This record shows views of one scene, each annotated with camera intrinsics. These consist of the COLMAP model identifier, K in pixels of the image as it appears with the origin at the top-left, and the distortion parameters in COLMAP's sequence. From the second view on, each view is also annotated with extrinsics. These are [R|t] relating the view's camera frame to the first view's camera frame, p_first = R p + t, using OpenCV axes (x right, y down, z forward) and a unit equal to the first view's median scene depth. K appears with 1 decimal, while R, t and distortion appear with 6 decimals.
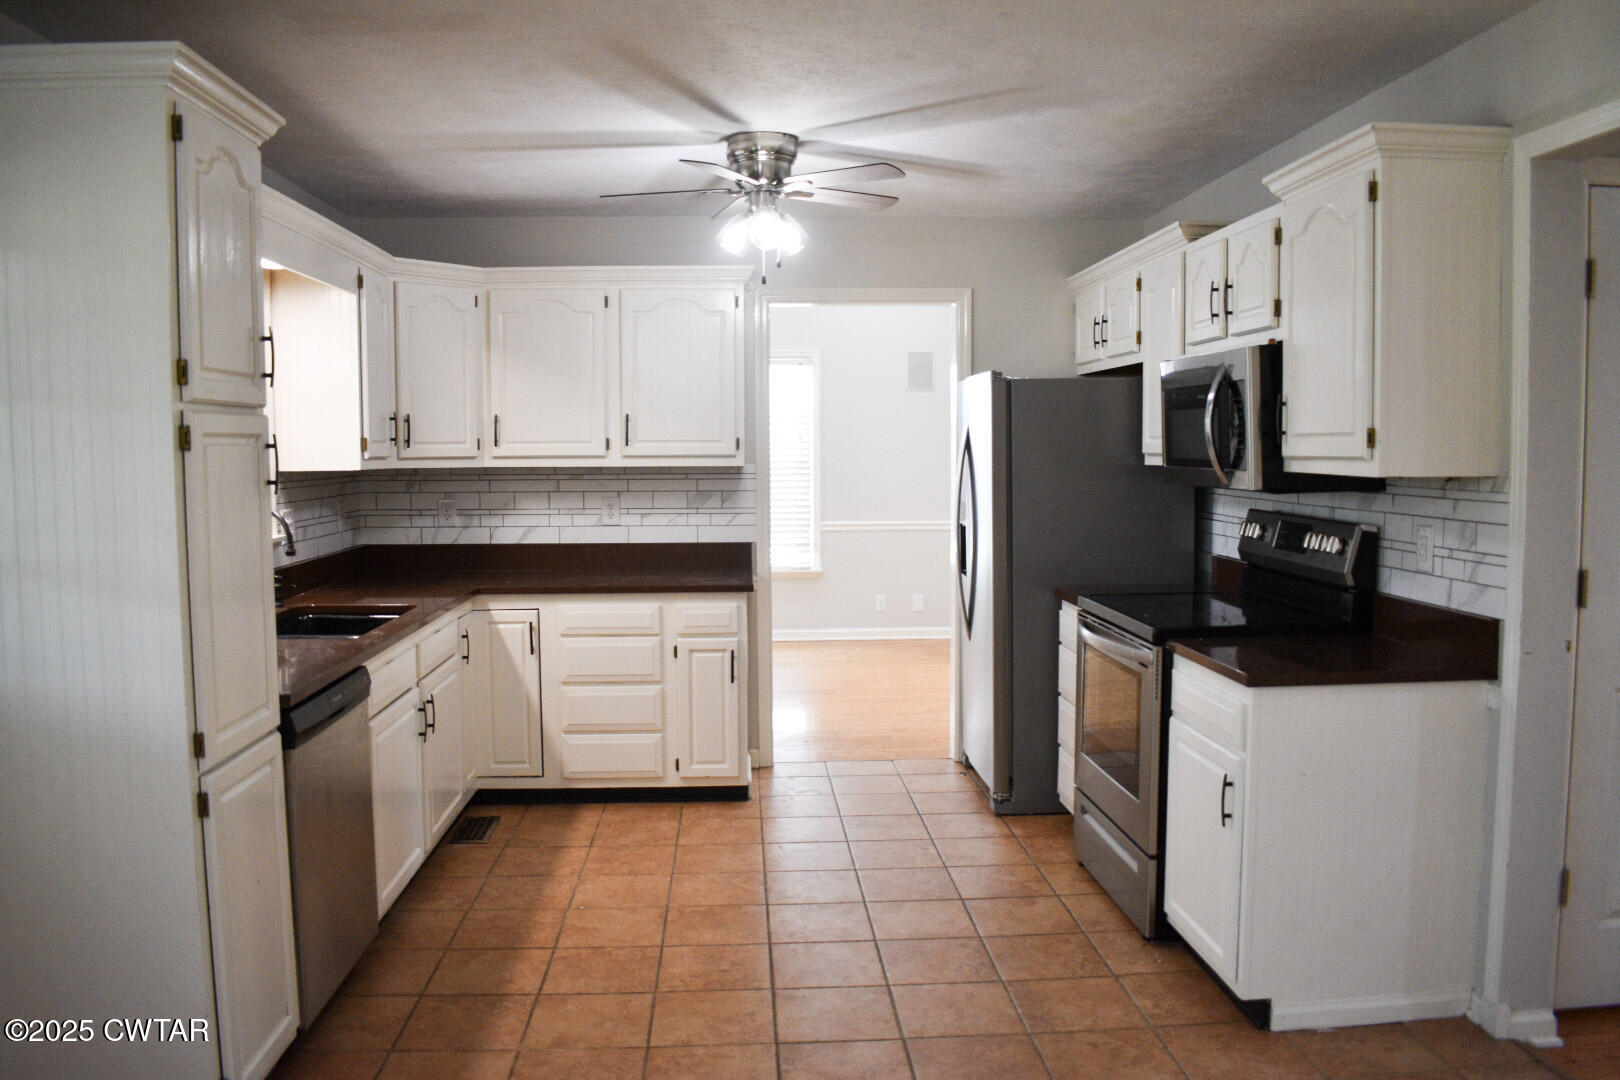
lens RADIAL K [[1268.4, 0, 814.4], [0, 1268.4, 541.7], [0, 0, 1]] dist [-0.077073, -0.000864]
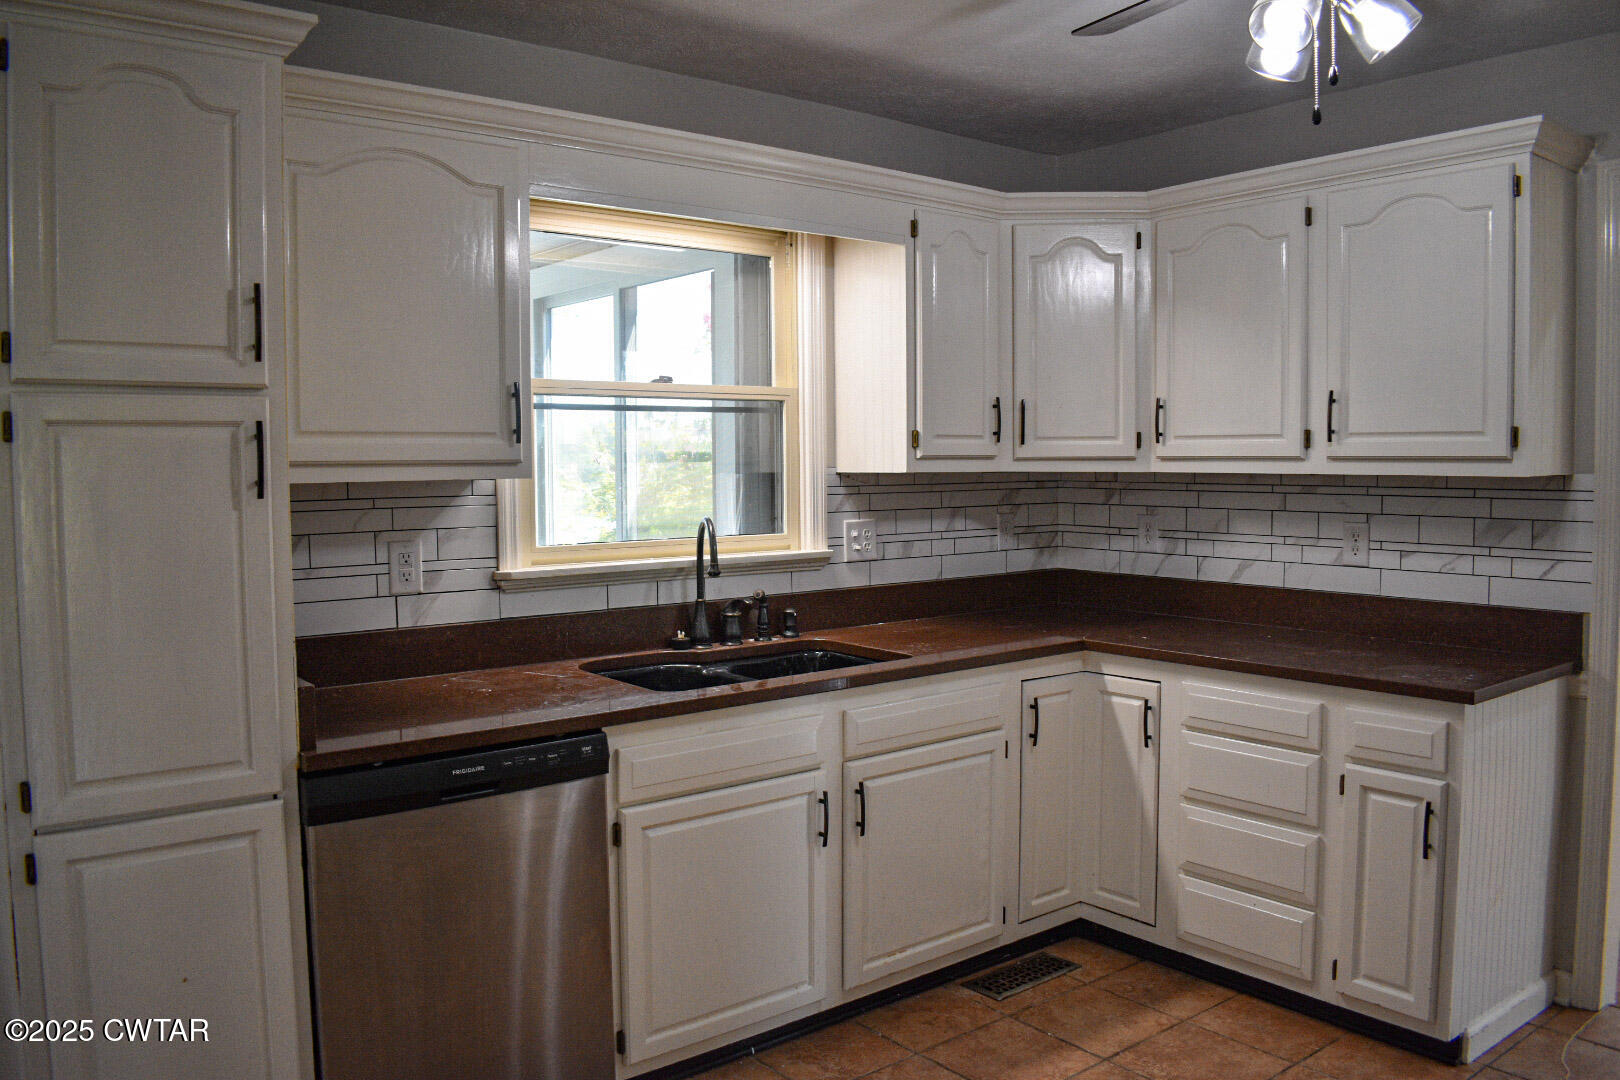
lens RADIAL K [[1268.4, 0, 807.7], [0, 1268.4, 538.0], [0, 0, 1]] dist [-0.077073, -0.000864]
pose [[0.577860, 0.051900, -0.814484, 0.216838], [-0.058773, 0.998031, 0.021898, -0.027138], [0.814017, 0.035216, 0.579773, 0.445529]]
